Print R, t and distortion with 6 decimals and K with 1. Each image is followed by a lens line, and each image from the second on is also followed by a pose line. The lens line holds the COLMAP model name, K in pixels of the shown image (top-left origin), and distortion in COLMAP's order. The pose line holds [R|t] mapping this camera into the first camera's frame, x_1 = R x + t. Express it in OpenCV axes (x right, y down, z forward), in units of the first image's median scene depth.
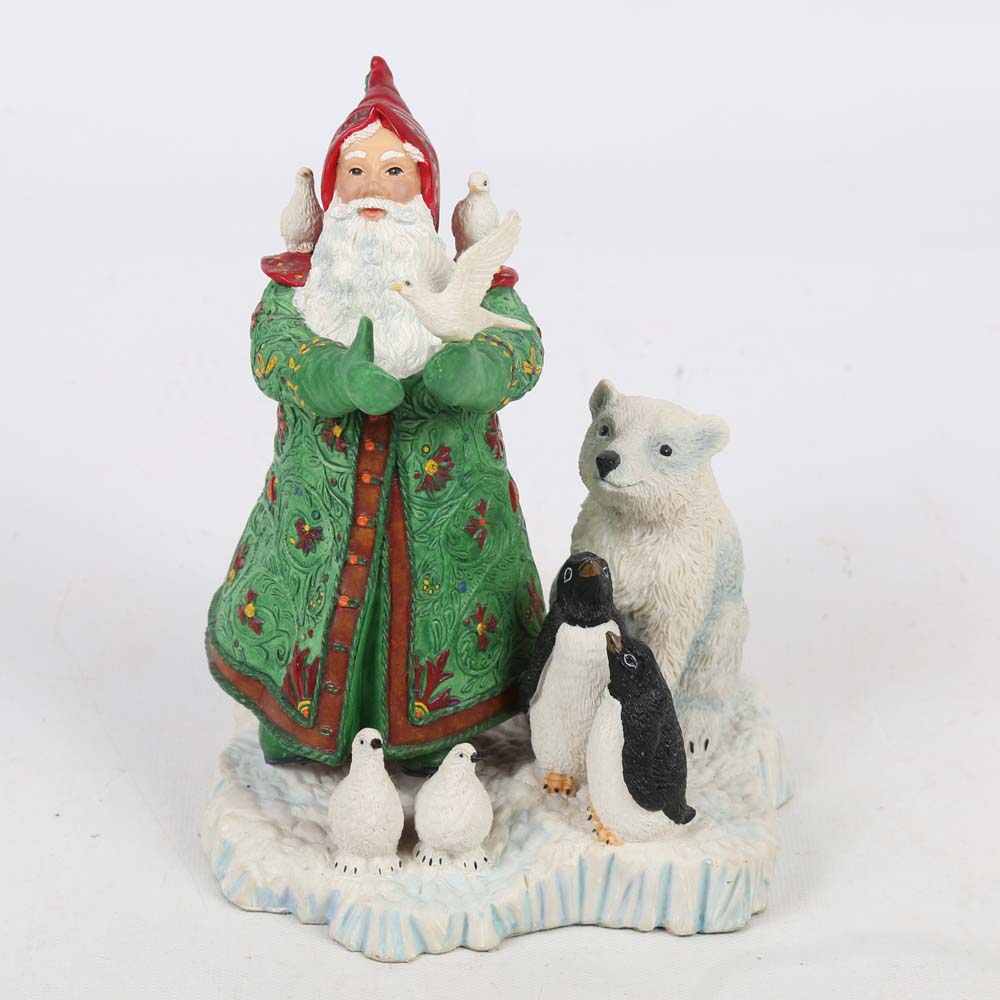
lens RADIAL K [[4442.0, 0, 470.9], [0, 4442.0, 460.3], [0, 0, 1]] dist [0.447112, 1.938096]
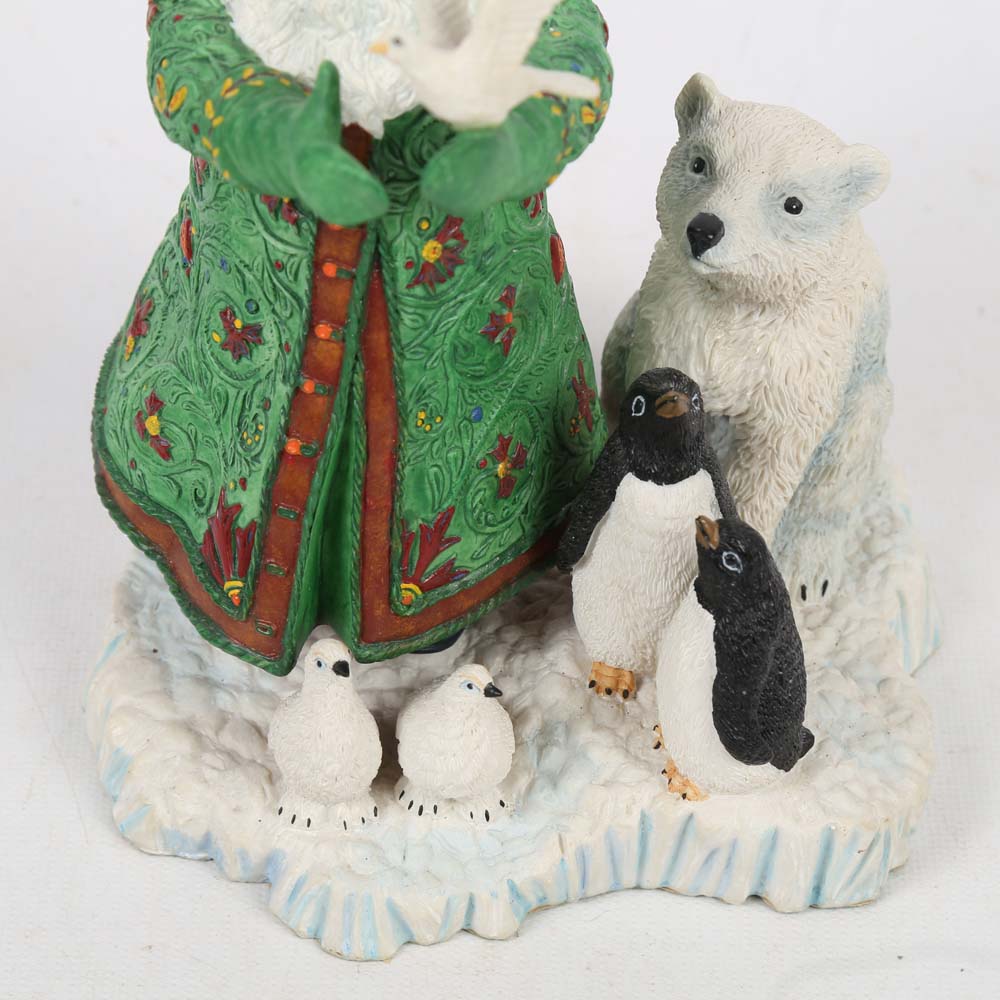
lens RADIAL K [[3789.9, 0, 562.7], [0, 3789.9, 501.2], [0, 0, 1]] dist [0.322623, 0.539059]
pose [[0.999340, 0.019727, 0.030501, -0.006006], [-0.027272, 0.962118, 0.271265, -0.111721], [-0.023994, -0.271918, 0.962021, 0.459223]]
